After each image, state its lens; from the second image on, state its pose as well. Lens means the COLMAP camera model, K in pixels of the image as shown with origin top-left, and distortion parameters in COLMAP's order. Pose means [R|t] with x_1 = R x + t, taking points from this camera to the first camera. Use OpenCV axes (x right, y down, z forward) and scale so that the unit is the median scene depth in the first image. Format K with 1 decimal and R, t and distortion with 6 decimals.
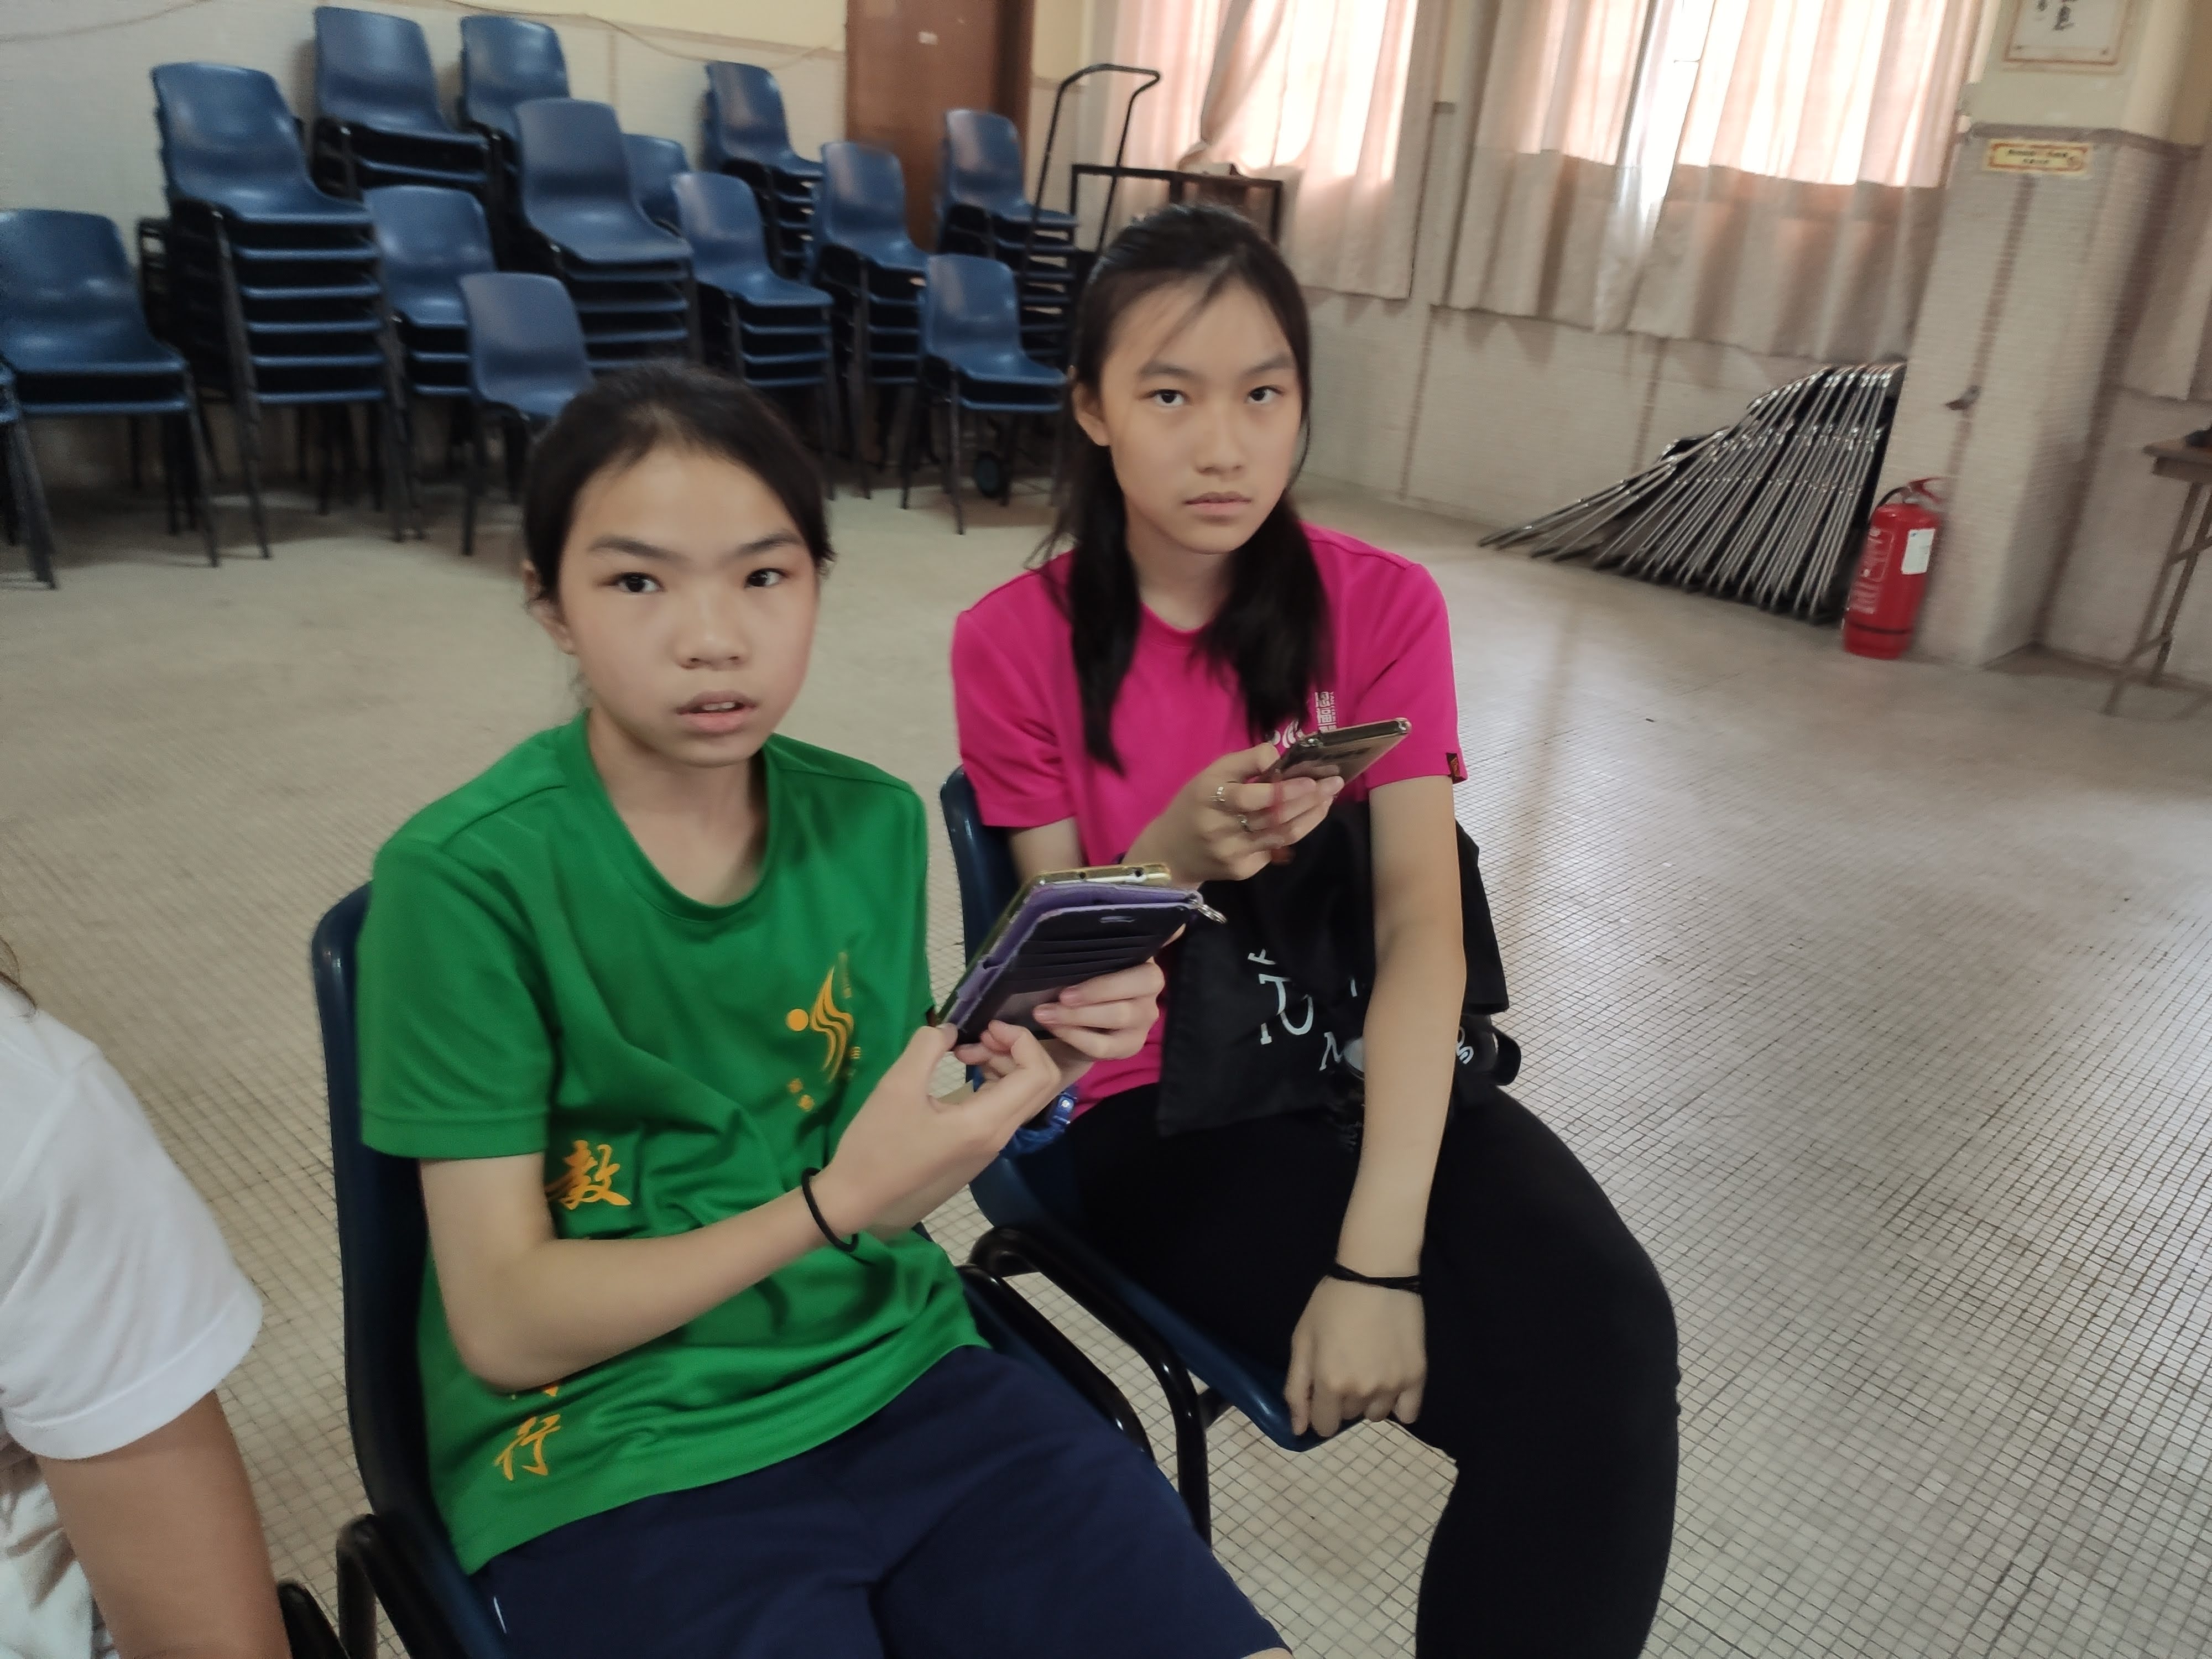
lens RADIAL K [[1647.1, 0, 1106.0], [0, 1647.1, 829.5], [0, 0, 1]] dist [0.072539, -0.113447]
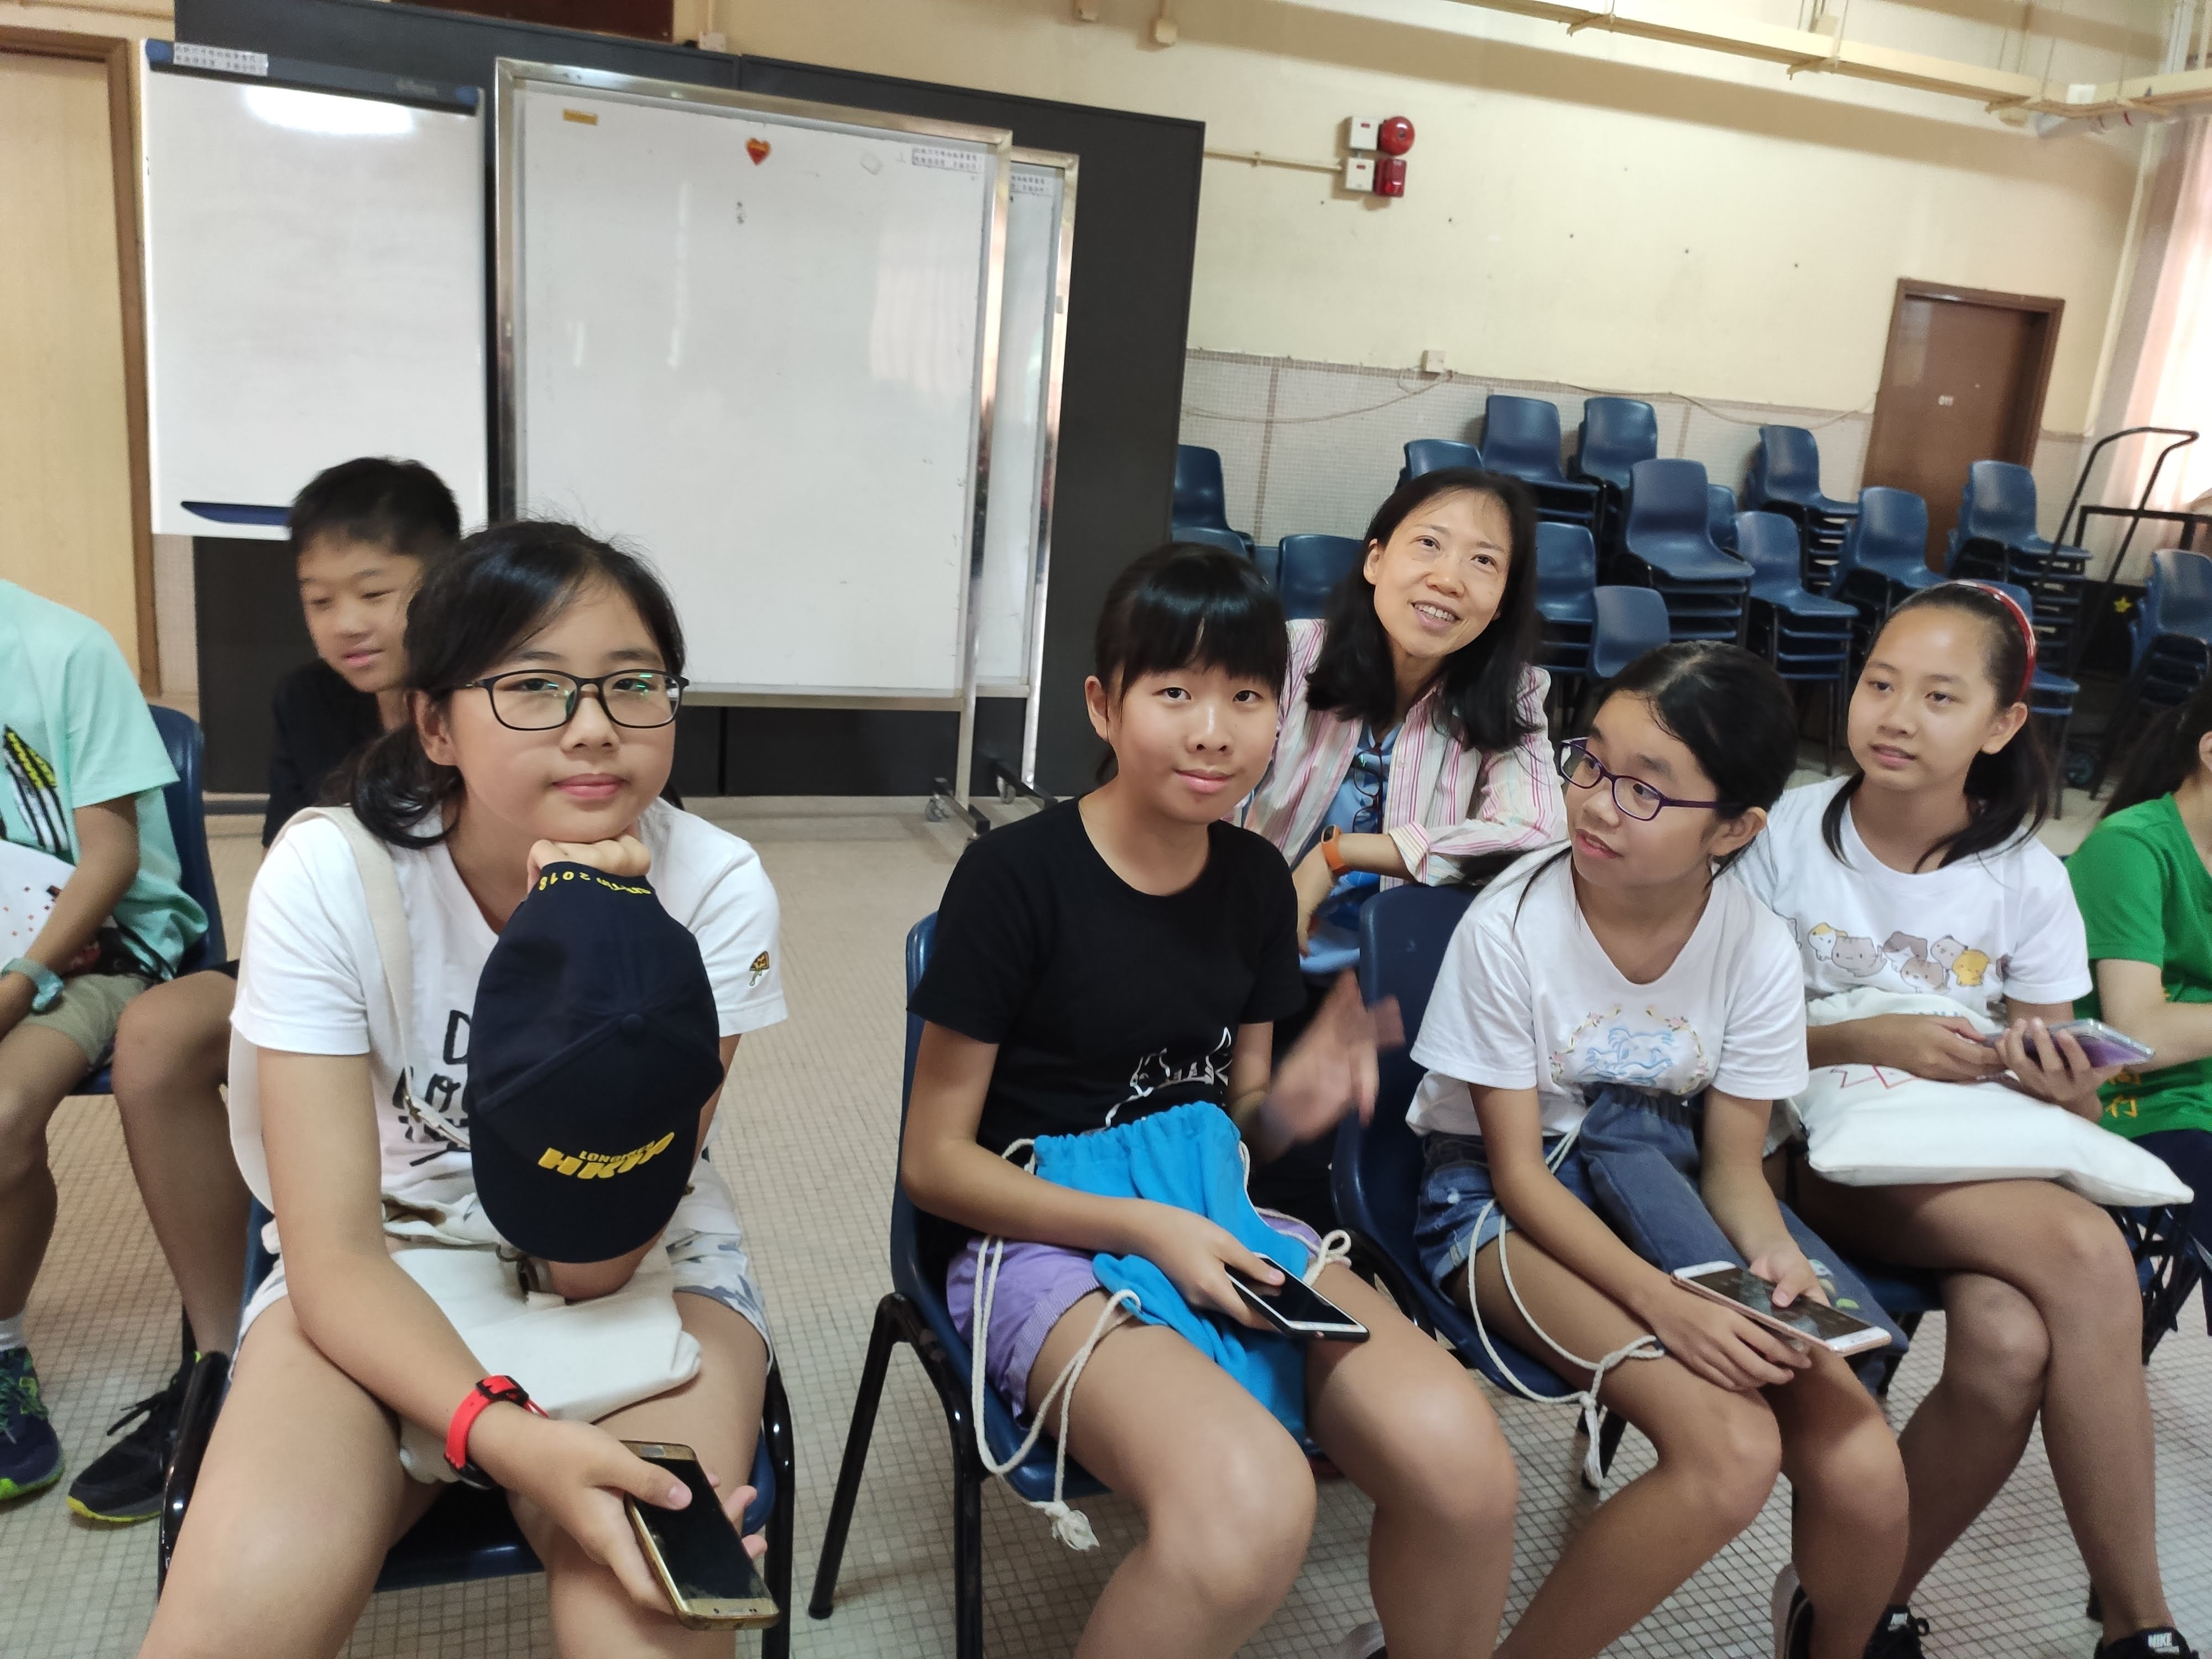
lens RADIAL K [[1647.1, 0, 1106.0], [0, 1647.1, 829.5], [0, 0, 1]] dist [0.072539, -0.113447]
pose [[0.893757, 0.099862, -0.437295, -0.107338], [-0.173479, 0.975994, -0.131681, 0.083222], [0.413647, 0.193552, 0.889626, -0.254395]]
